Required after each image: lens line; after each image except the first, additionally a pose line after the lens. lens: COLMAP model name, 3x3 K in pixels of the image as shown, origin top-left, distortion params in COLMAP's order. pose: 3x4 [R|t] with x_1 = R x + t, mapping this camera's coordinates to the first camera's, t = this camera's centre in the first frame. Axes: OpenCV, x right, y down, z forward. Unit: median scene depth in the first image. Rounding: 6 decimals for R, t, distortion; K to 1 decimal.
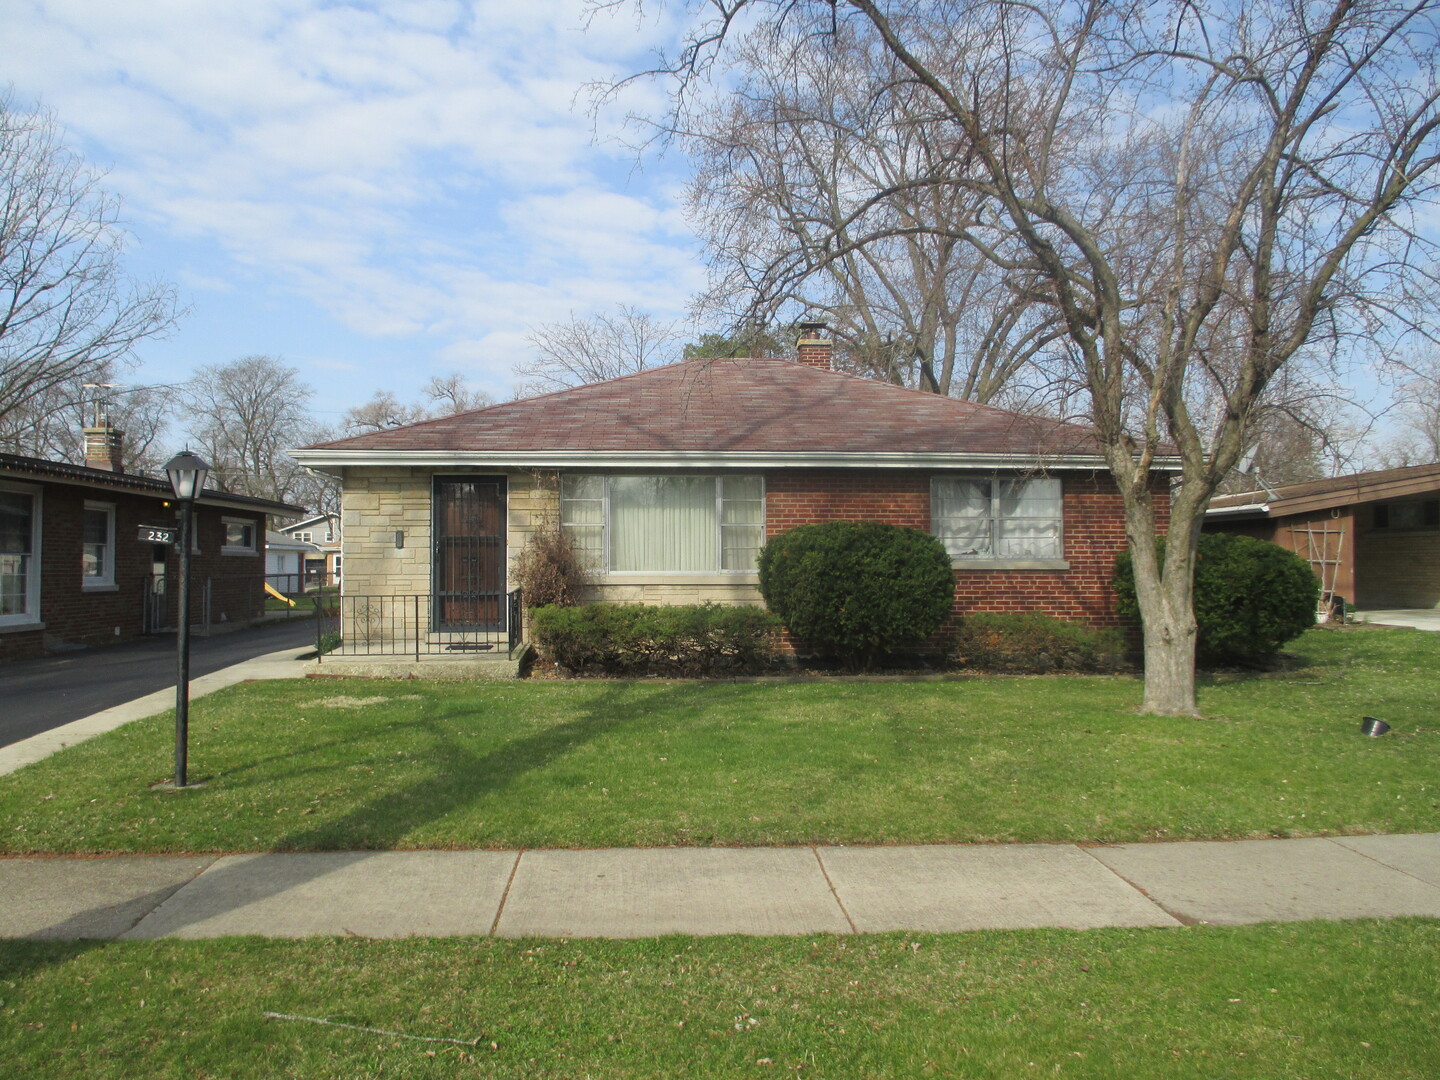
lens RADIAL K [[1157.8, 0, 720.0], [0, 1157.8, 540.0], [0, 0, 1]] dist [-0.002009, -0.001748]
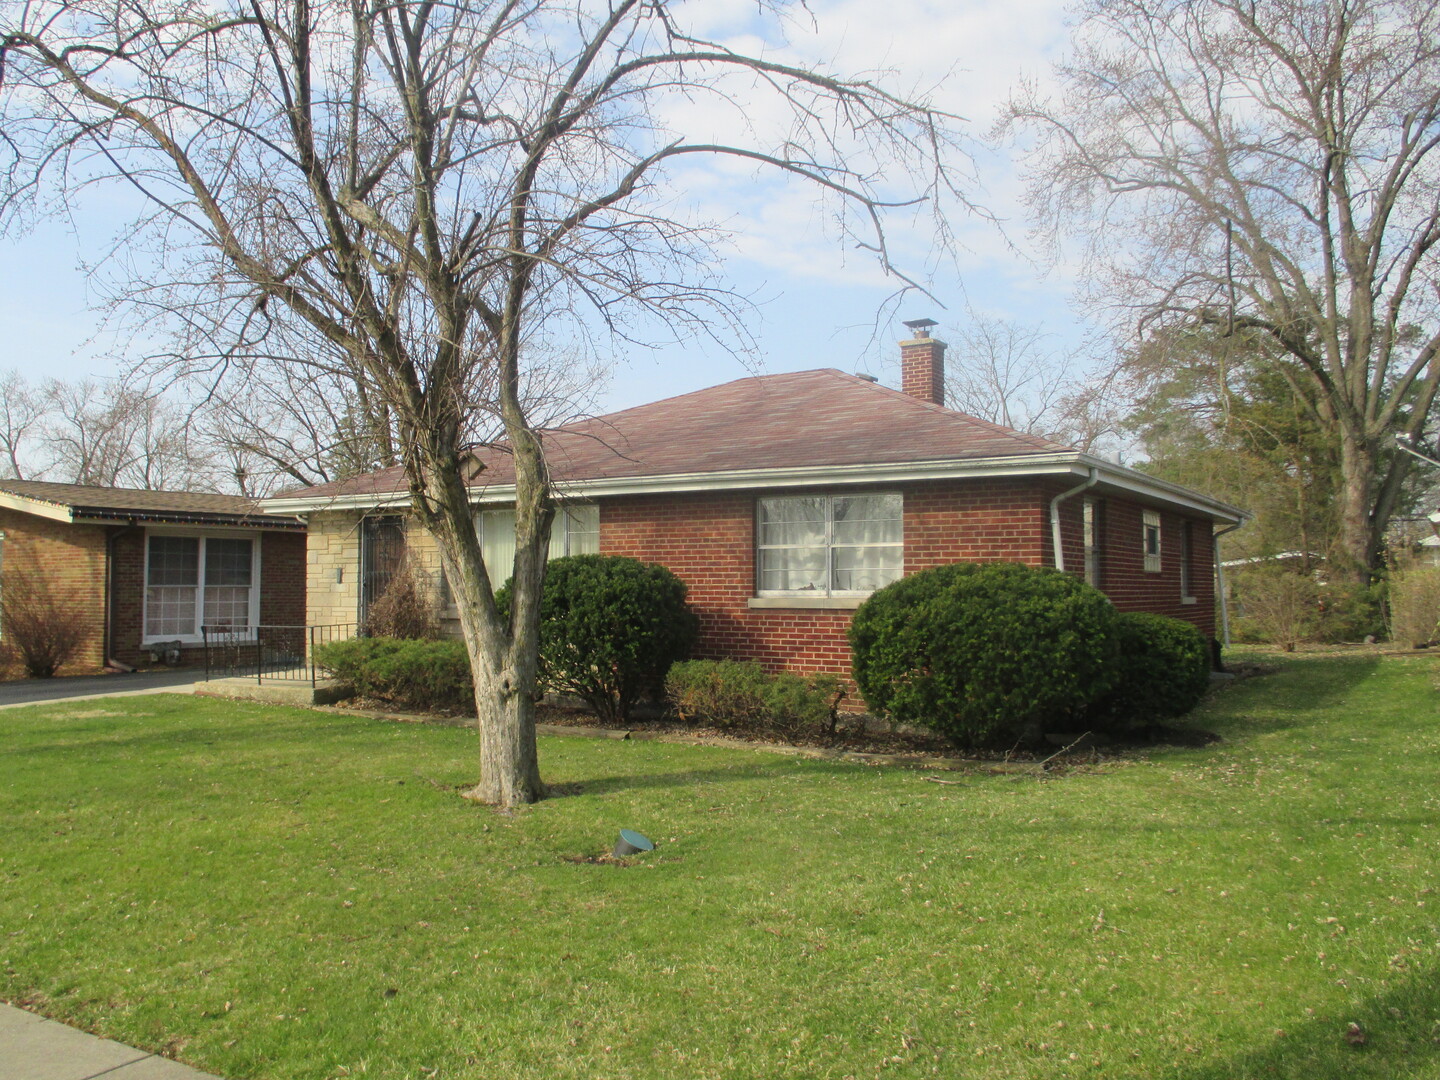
lens RADIAL K [[1157.8, 0, 720.0], [0, 1157.8, 540.0], [0, 0, 1]] dist [-0.002009, -0.001748]
pose [[0.814625, -0.023262, -0.579522, 0.654650], [0.015106, 0.999707, -0.018894, -0.008507], [0.579792, 0.006637, 0.814738, 0.292786]]
